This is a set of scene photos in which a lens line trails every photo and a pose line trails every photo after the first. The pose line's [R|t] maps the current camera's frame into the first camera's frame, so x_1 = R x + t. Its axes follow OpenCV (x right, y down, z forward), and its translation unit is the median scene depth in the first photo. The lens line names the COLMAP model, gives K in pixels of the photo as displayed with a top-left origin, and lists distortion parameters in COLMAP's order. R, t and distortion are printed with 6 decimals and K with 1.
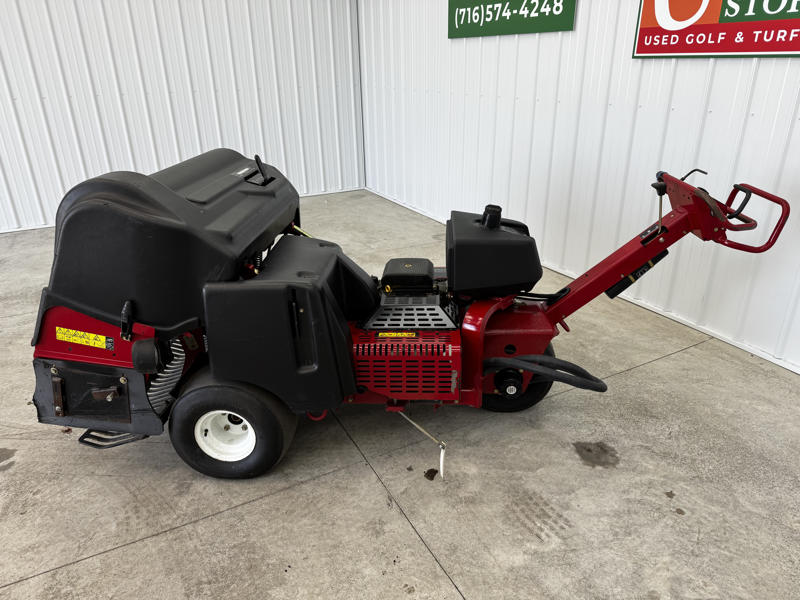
lens RADIAL K [[562.7, 0, 402.6], [0, 562.7, 299.2], [0, 0, 1]] dist [0.002371, -0.007498]
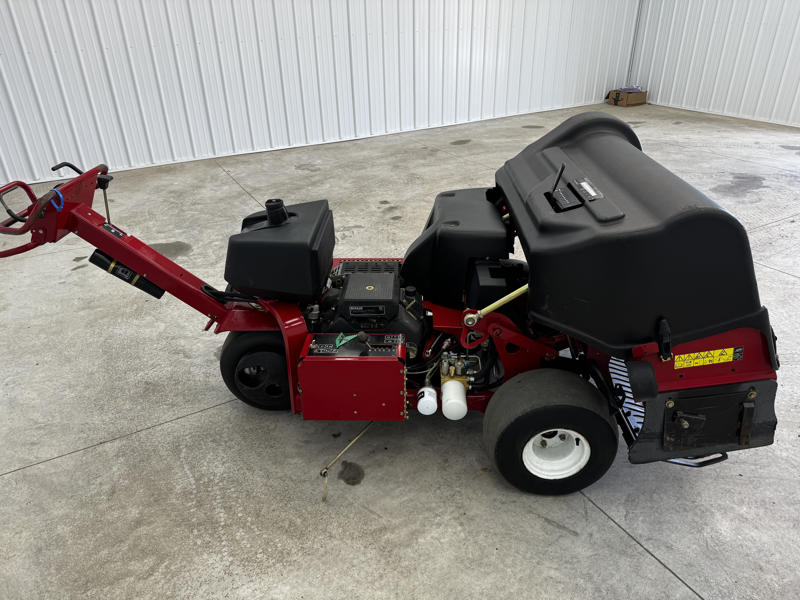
lens RADIAL K [[577.5, 0, 400.0], [0, 577.5, 300.0], [0, 0, 1]] dist [0.006086, 0.003934]
pose [[-0.998817, 0.047056, -0.012288, -0.023580], [0.020278, 0.632589, 0.774222, -0.702442], [0.044205, 0.773057, -0.632795, 1.533117]]
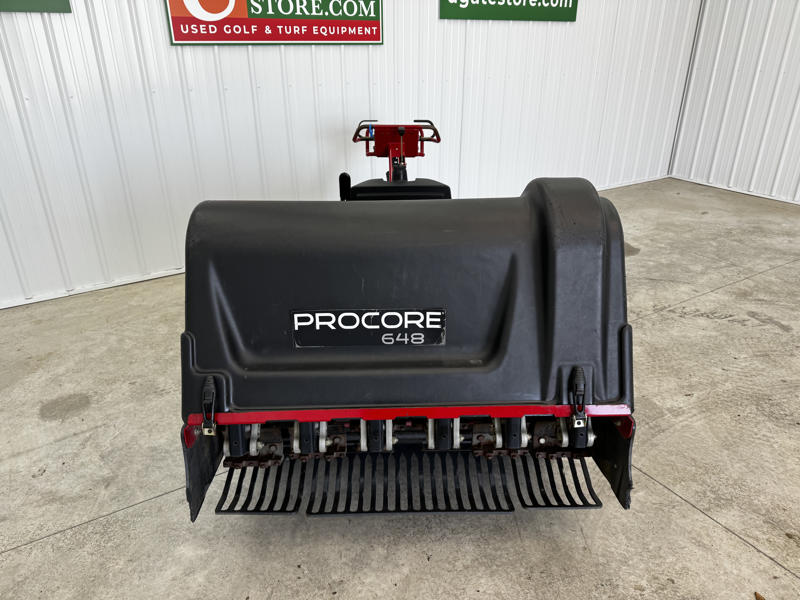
lens RADIAL K [[562.7, 0, 402.6], [0, 562.7, 299.2], [0, 0, 1]] dist [0.002371, -0.007498]
pose [[-0.073626, -0.402184, 0.912593, -0.965634], [0.391135, 0.830116, 0.397392, -0.360190], [-0.917384, 0.386206, 0.096190, 0.872193]]
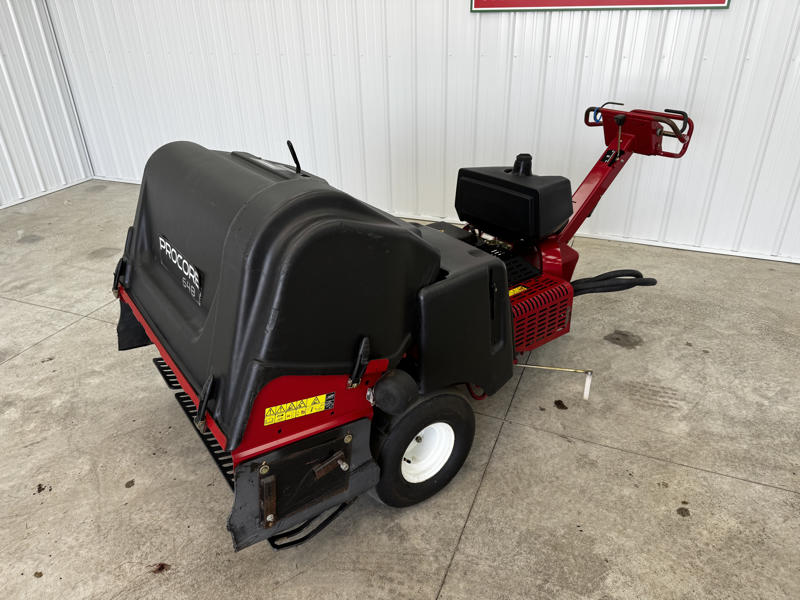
lens RADIAL K [[563.8, 0, 400.2], [0, 563.8, 295.6], [0, 0, 1]] dist [-0.007824, -0.001445]
pose [[0.775026, -0.291149, 0.560863, -0.624701], [0.253767, 0.956226, 0.145718, -0.110161], [-0.578737, 0.029393, 0.814984, 0.233887]]
